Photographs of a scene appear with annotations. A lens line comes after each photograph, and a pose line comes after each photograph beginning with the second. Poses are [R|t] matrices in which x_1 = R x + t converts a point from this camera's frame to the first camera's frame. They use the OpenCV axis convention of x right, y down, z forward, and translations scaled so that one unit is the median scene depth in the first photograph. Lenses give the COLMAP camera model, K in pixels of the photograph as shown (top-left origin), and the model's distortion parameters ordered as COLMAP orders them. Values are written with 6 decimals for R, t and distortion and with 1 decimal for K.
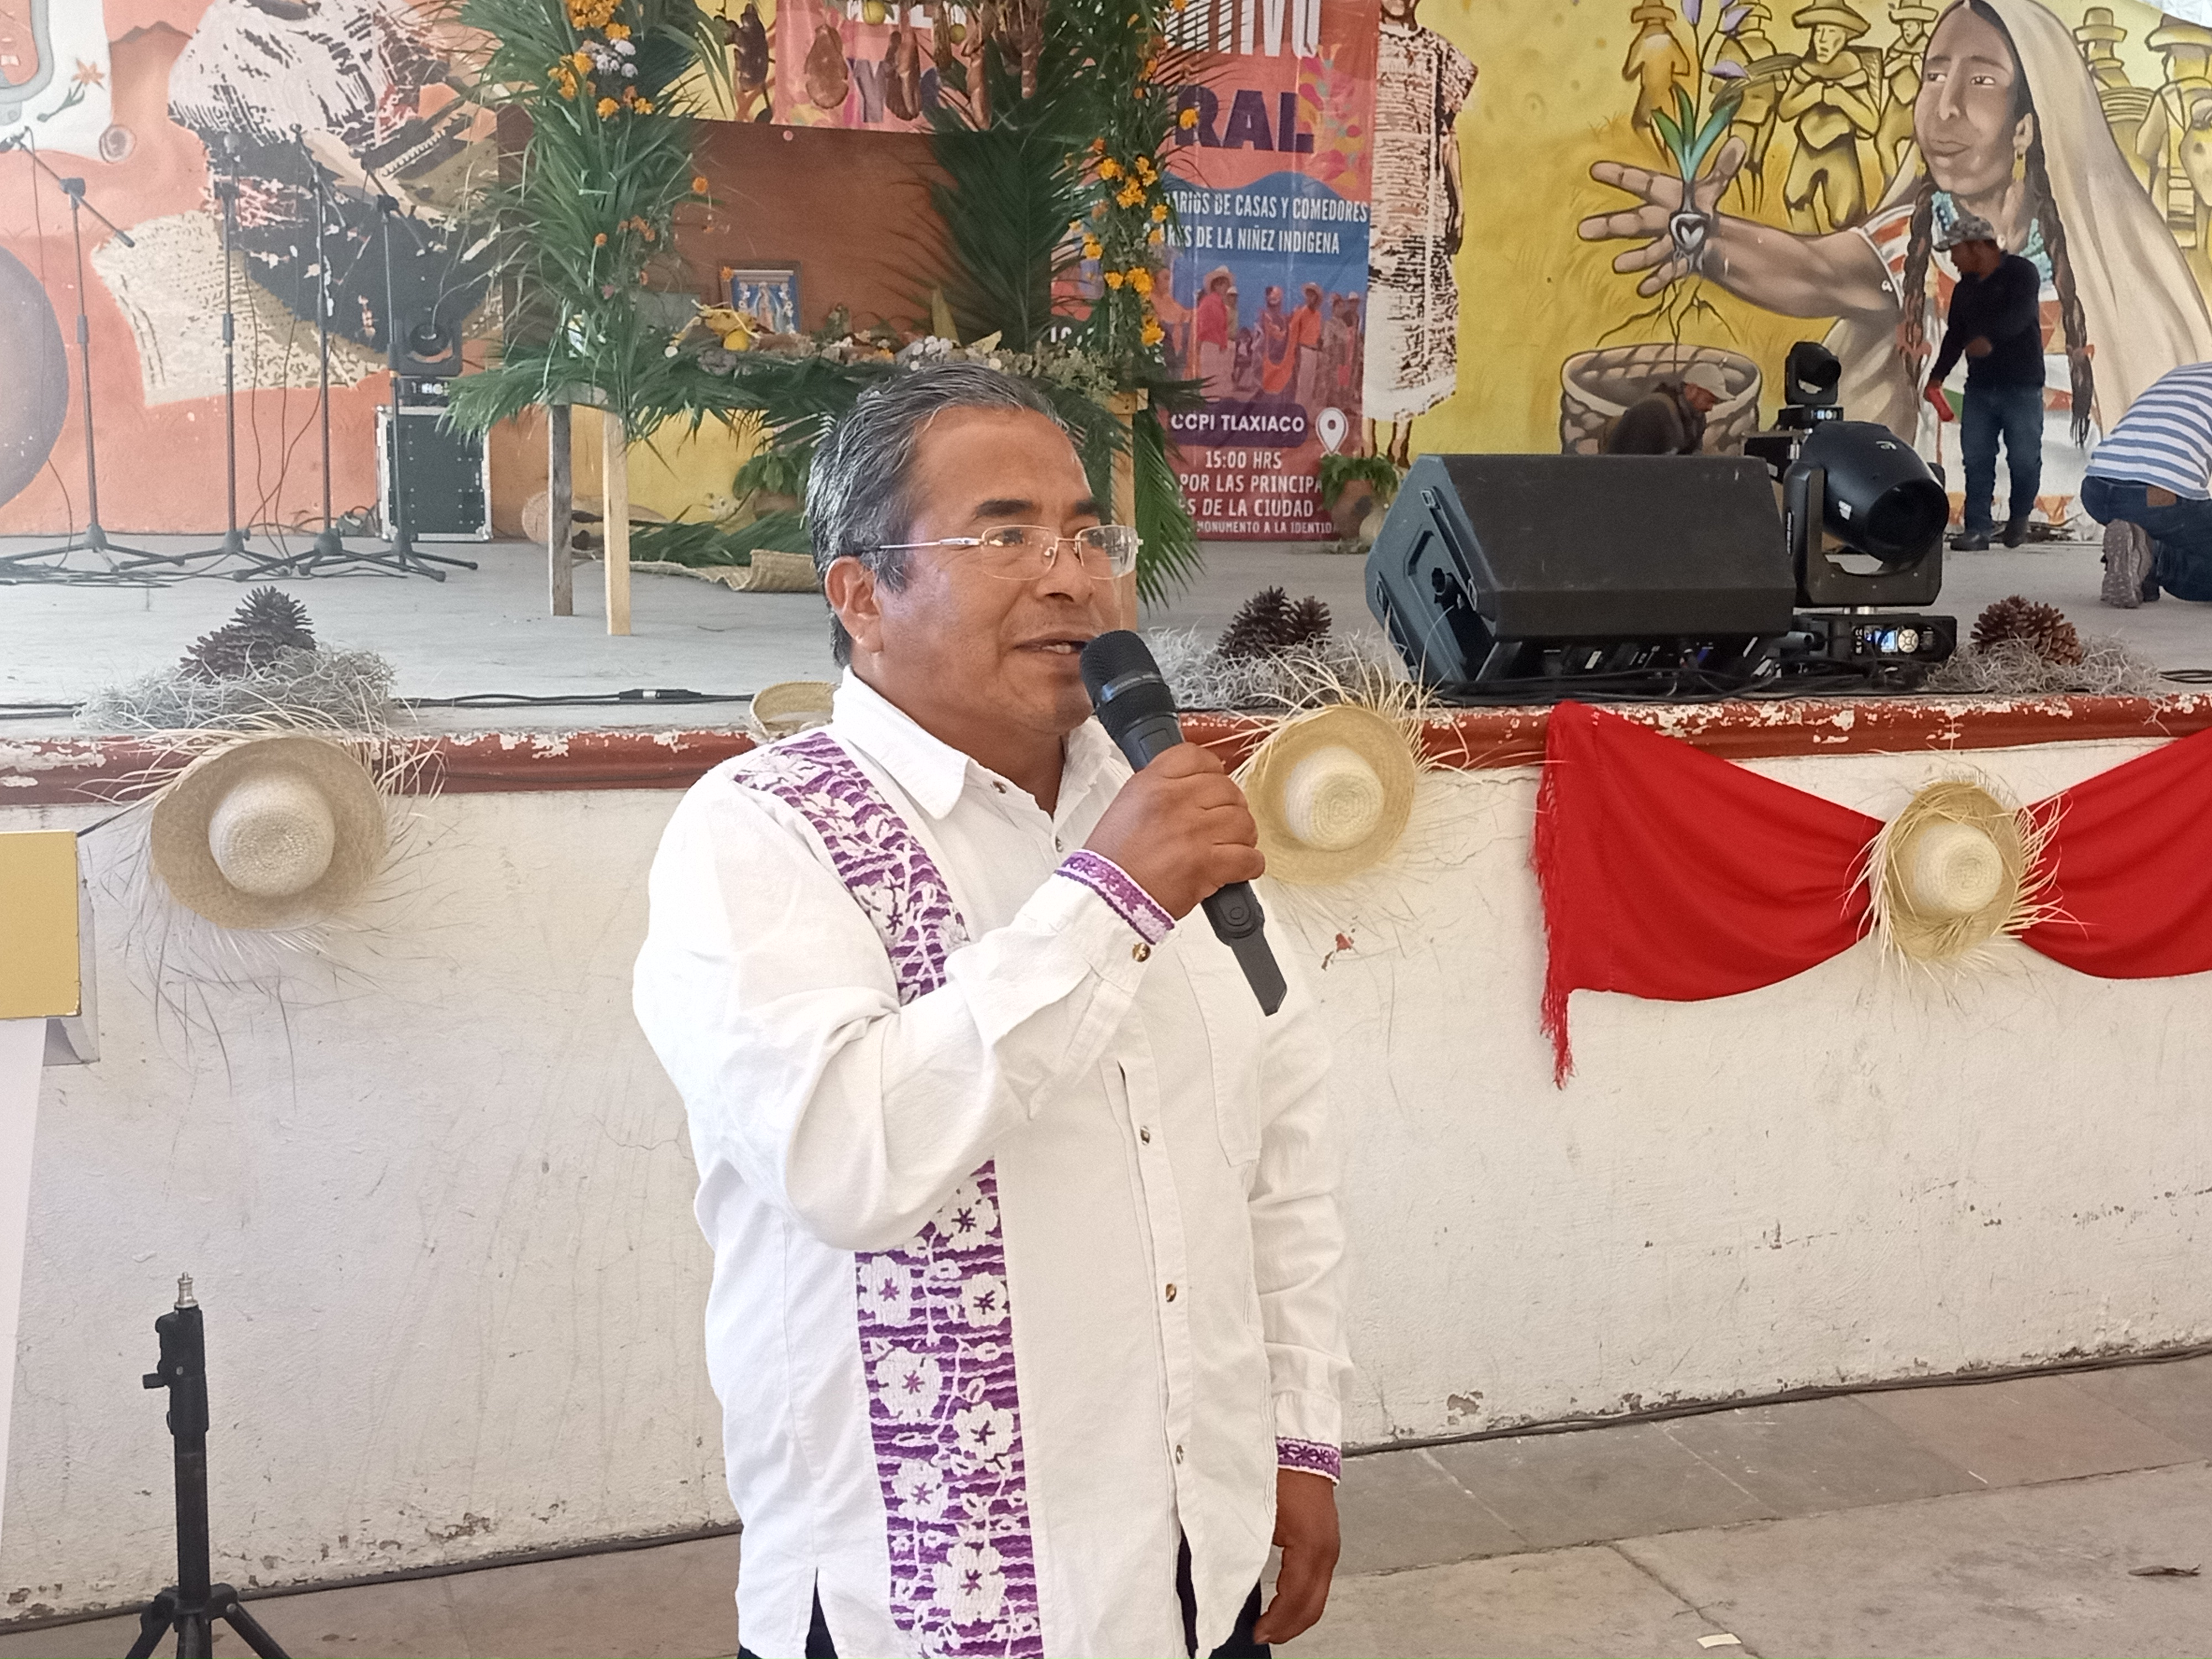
lens RADIAL K [[2774.7, 0, 1106.0], [0, 2774.7, 829.5], [0, 0, 1]] dist [0.105118, -0.173183]
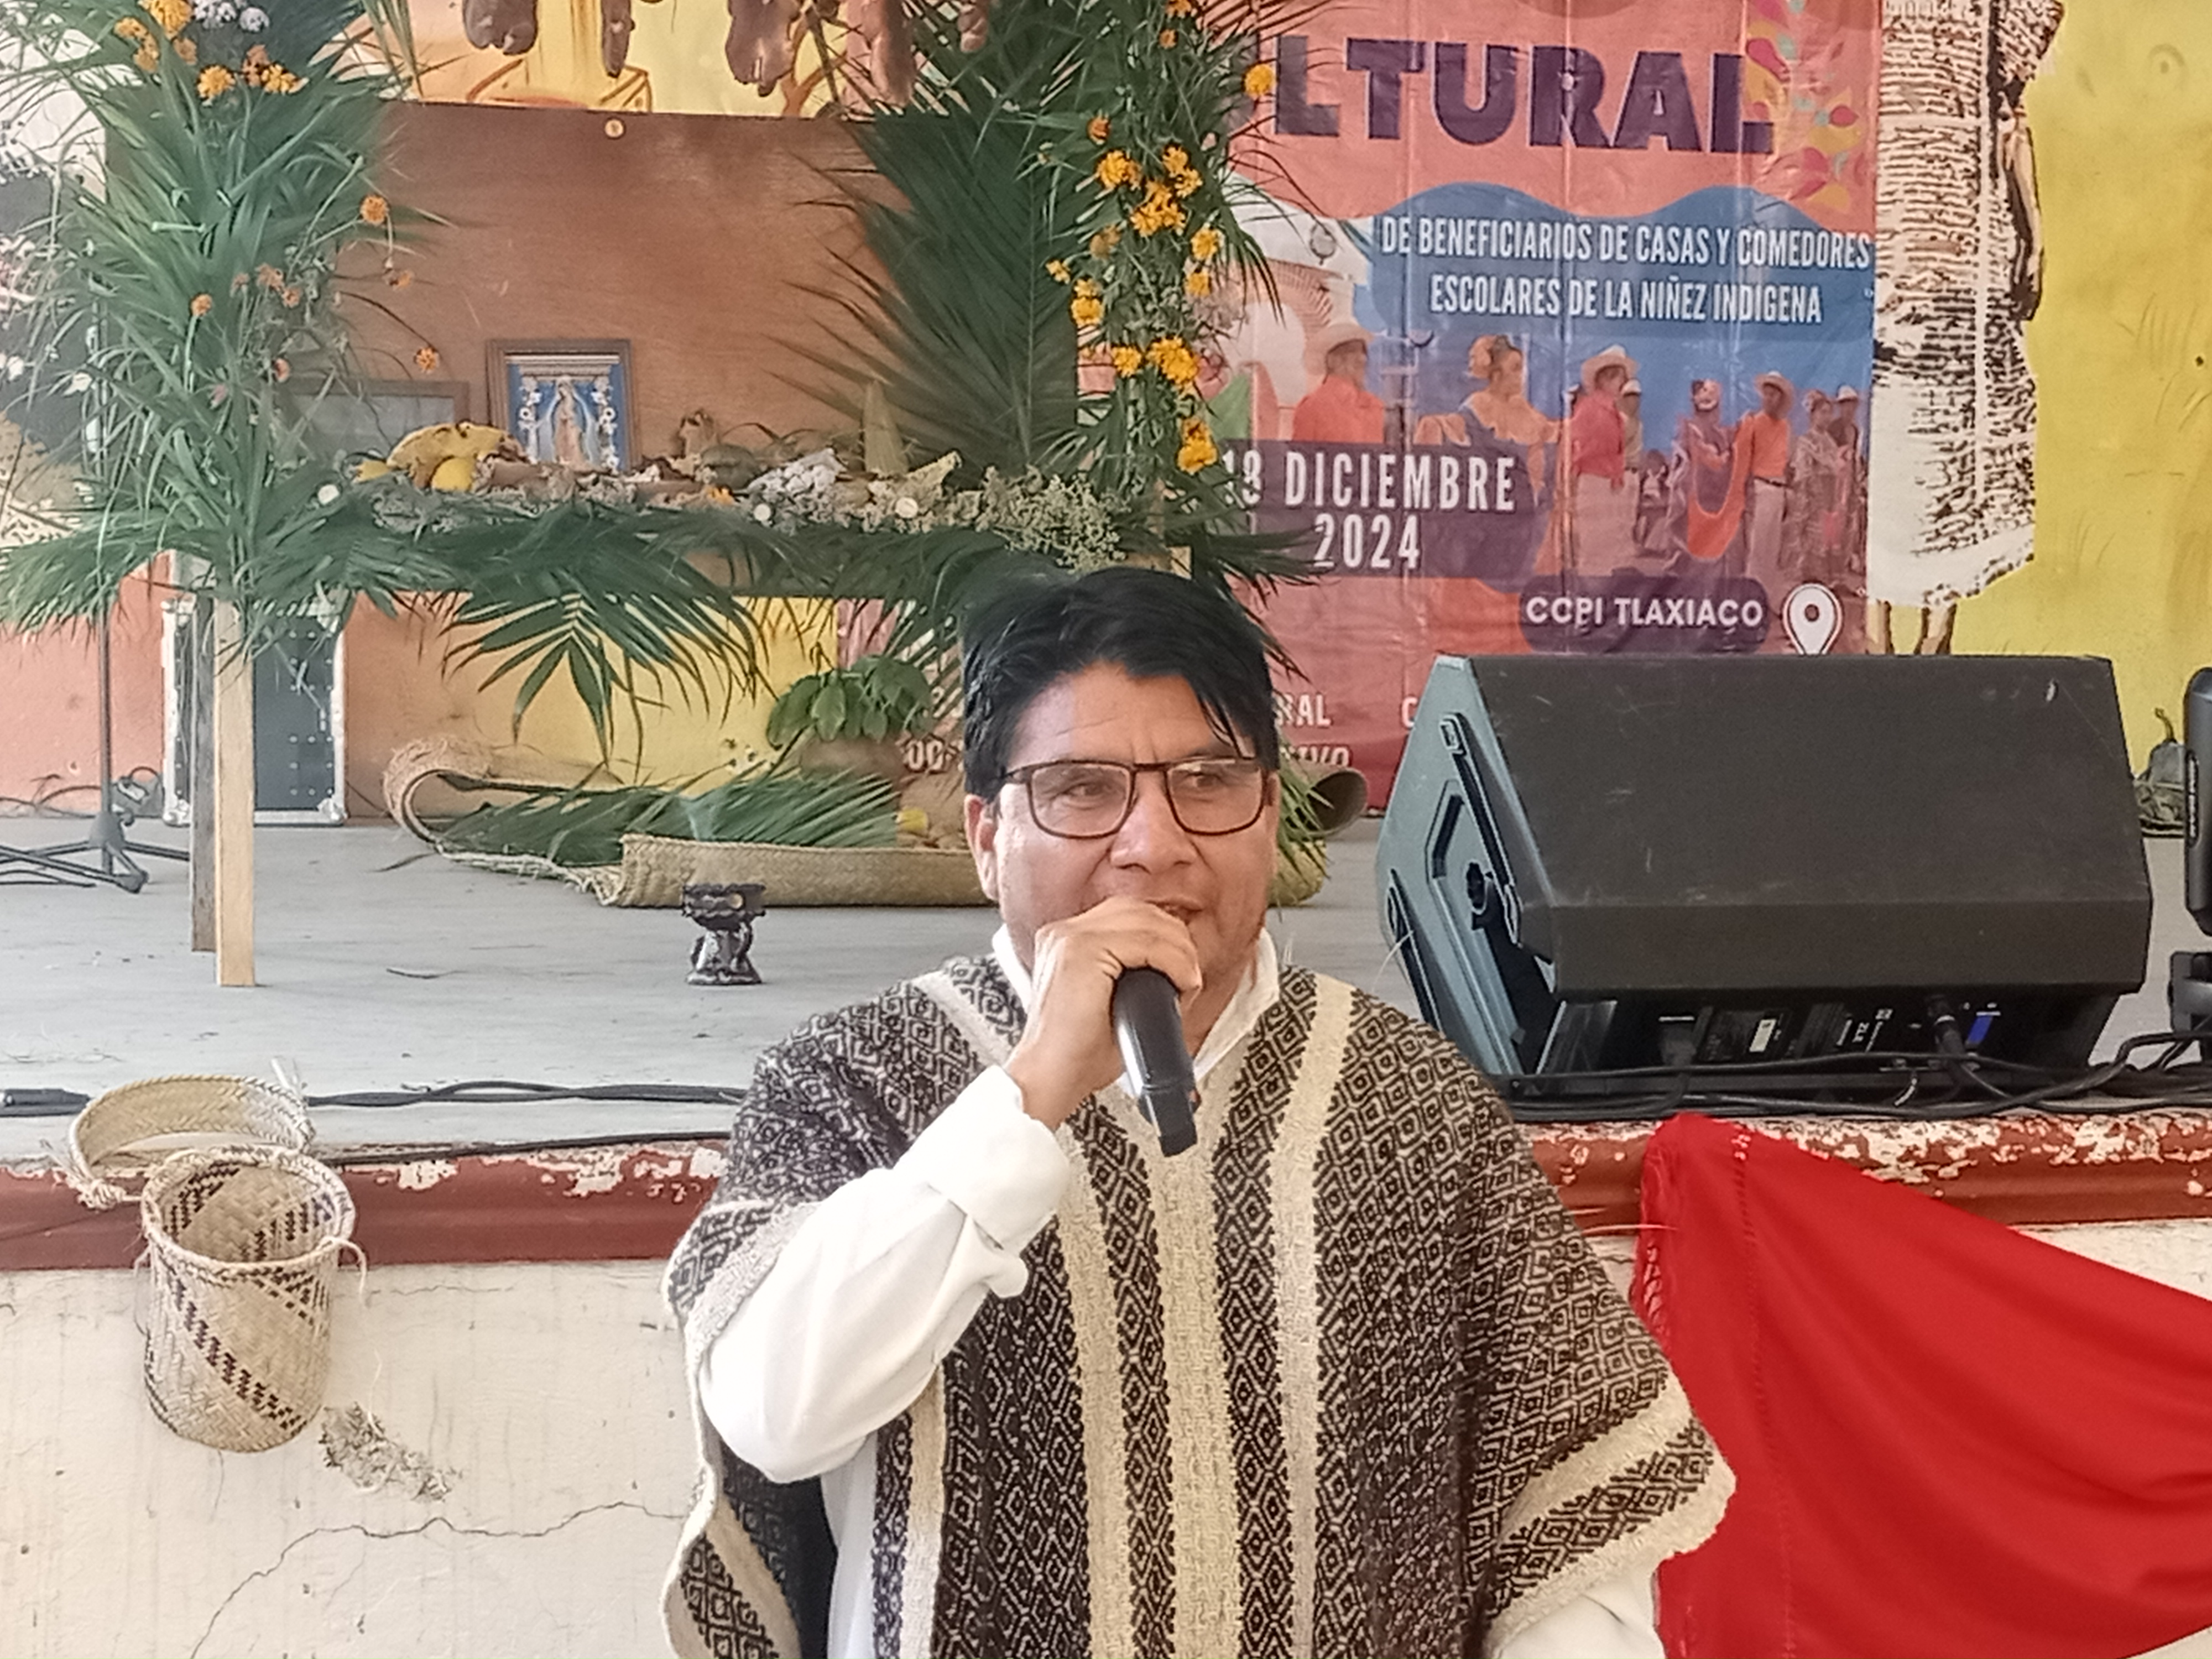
lens RADIAL K [[4663.6, 0, 1106.0], [0, 4663.6, 829.5], [0, 0, 1]] dist [0.078318, 0.016682]
pose [[0.992814, -0.004603, -0.119579, 0.051952], [-0.007438, 0.994954, -0.100056, -0.003222], [0.119436, 0.100227, 0.987770, 0.032528]]
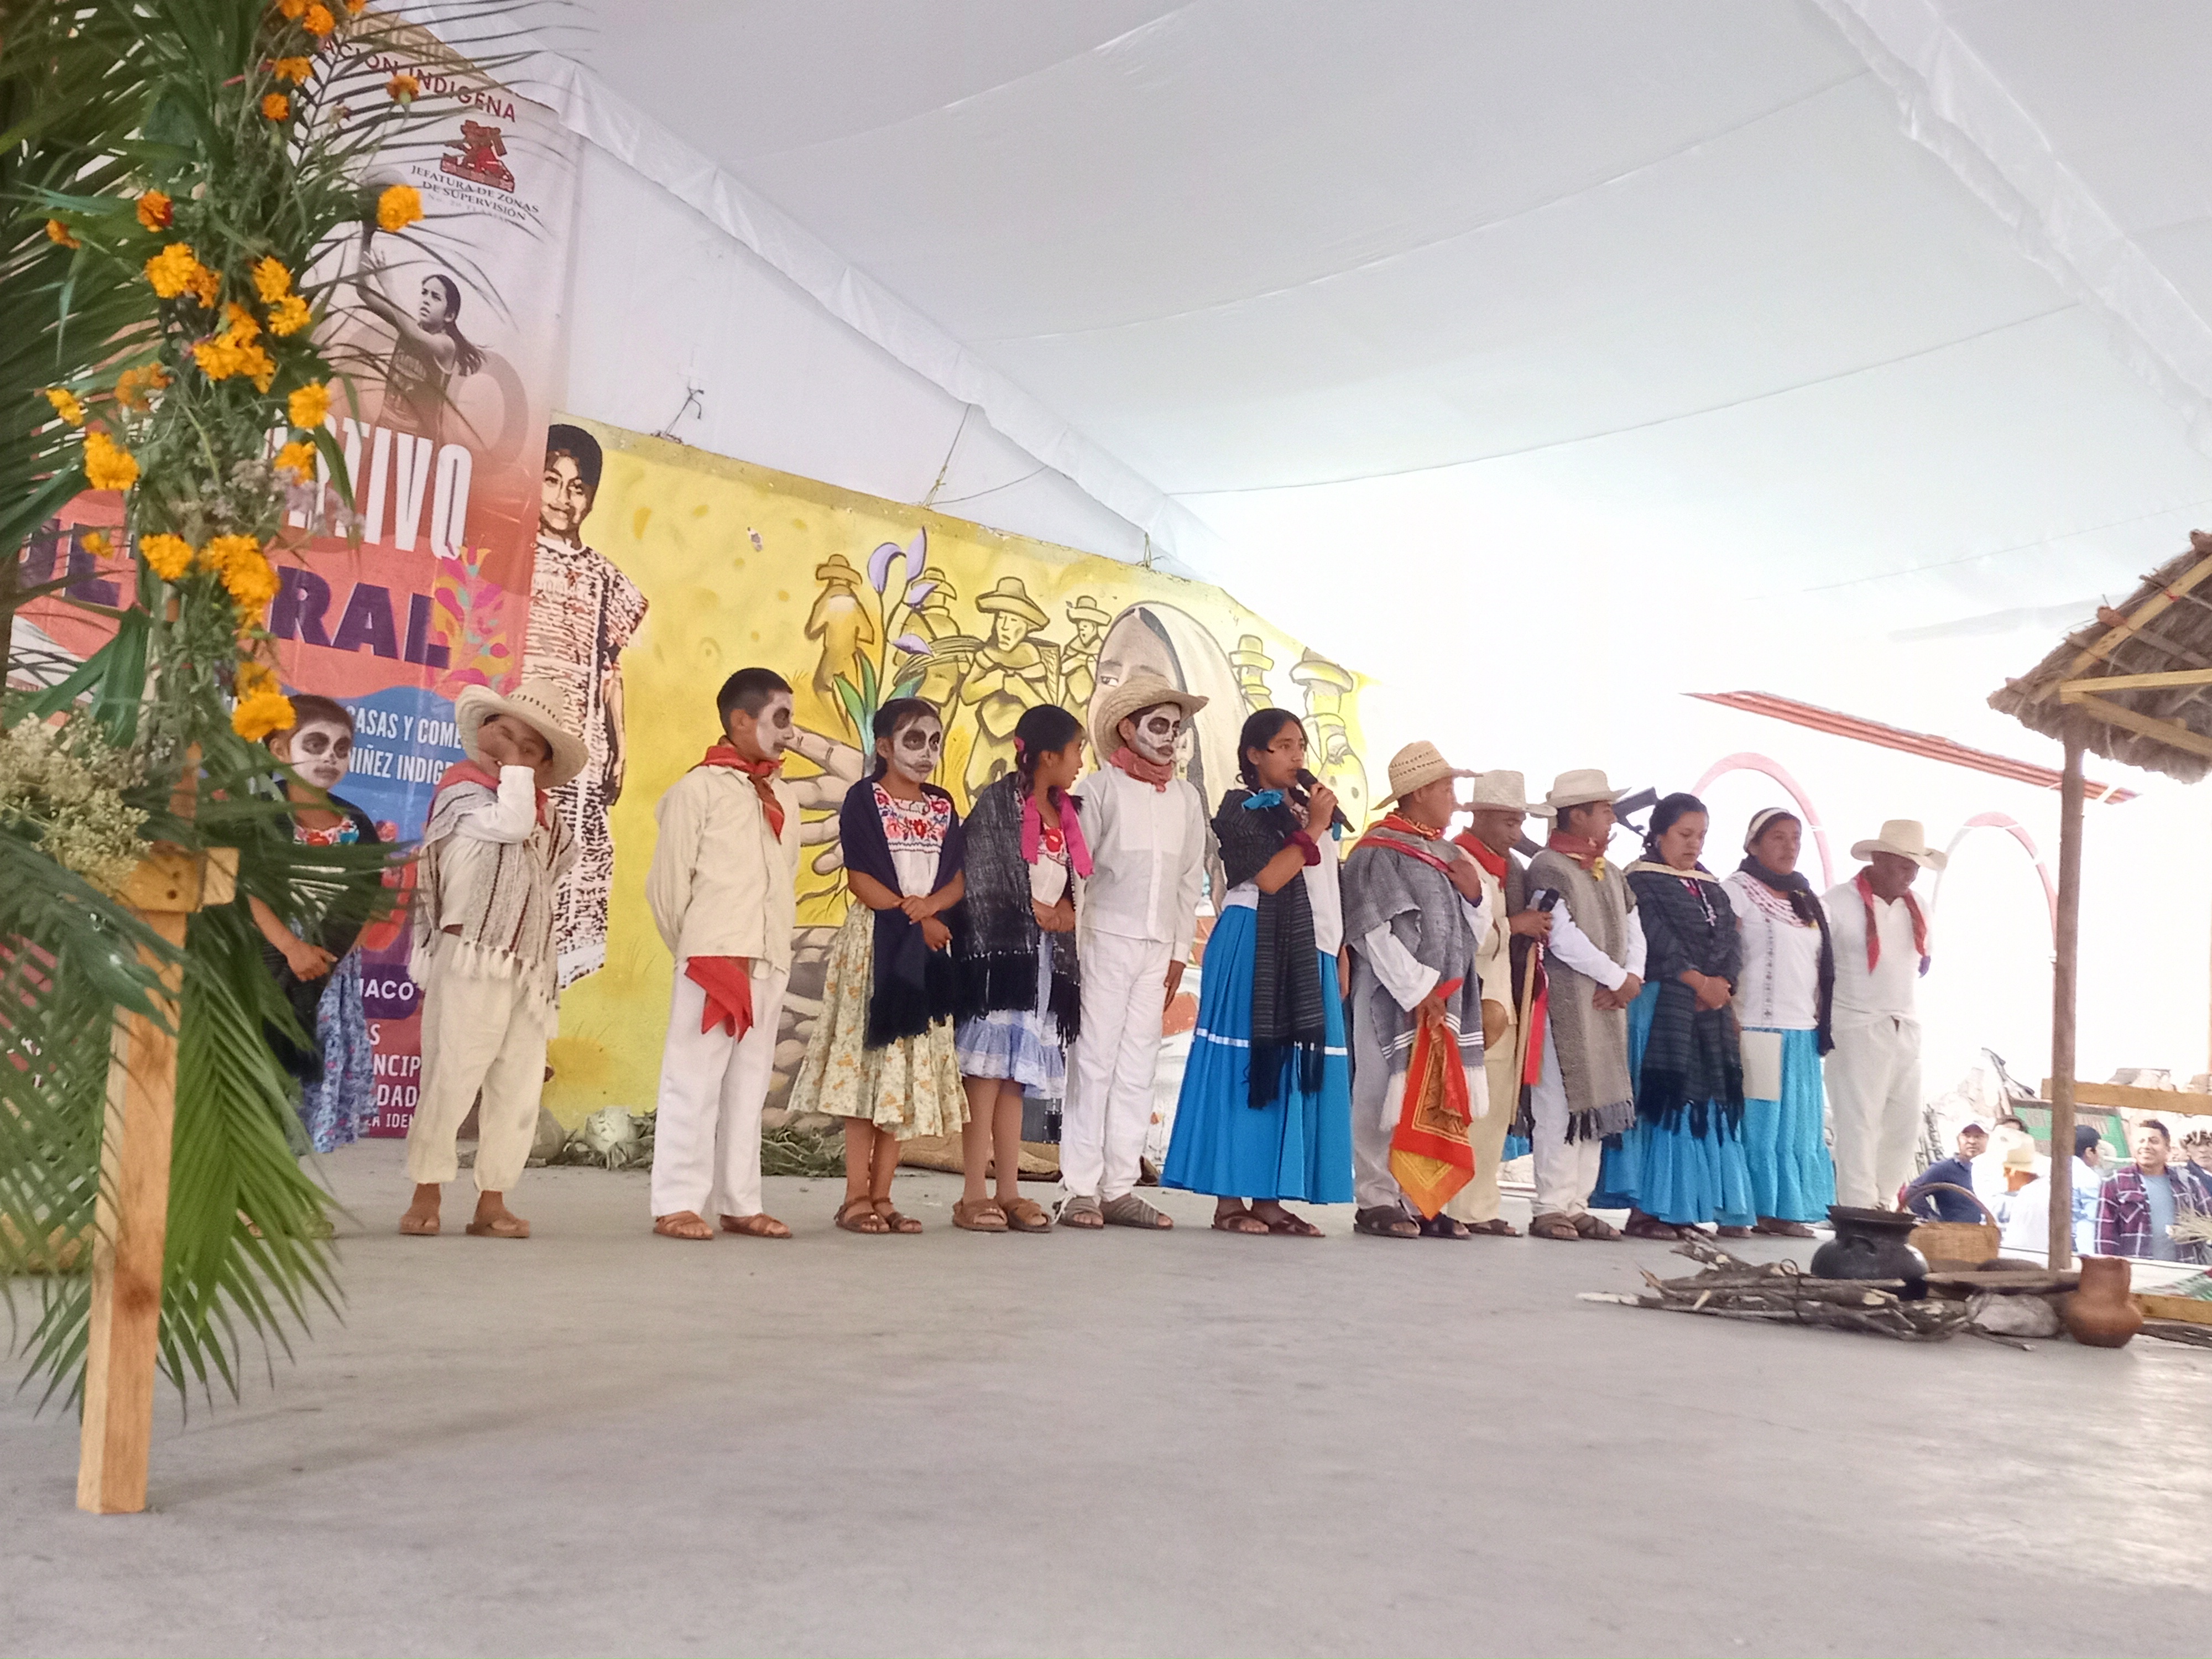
lens RADIAL K [[2288.6, 0, 1106.0], [0, 2288.6, 829.5], [0, 0, 1]] dist [0.141403, -0.284024]
pose [[0.923778, 0.086466, 0.373037, 0.002865], [-0.001175, 0.974808, -0.223041, -0.043057], [-0.382925, 0.205602, 0.900609, 0.315809]]
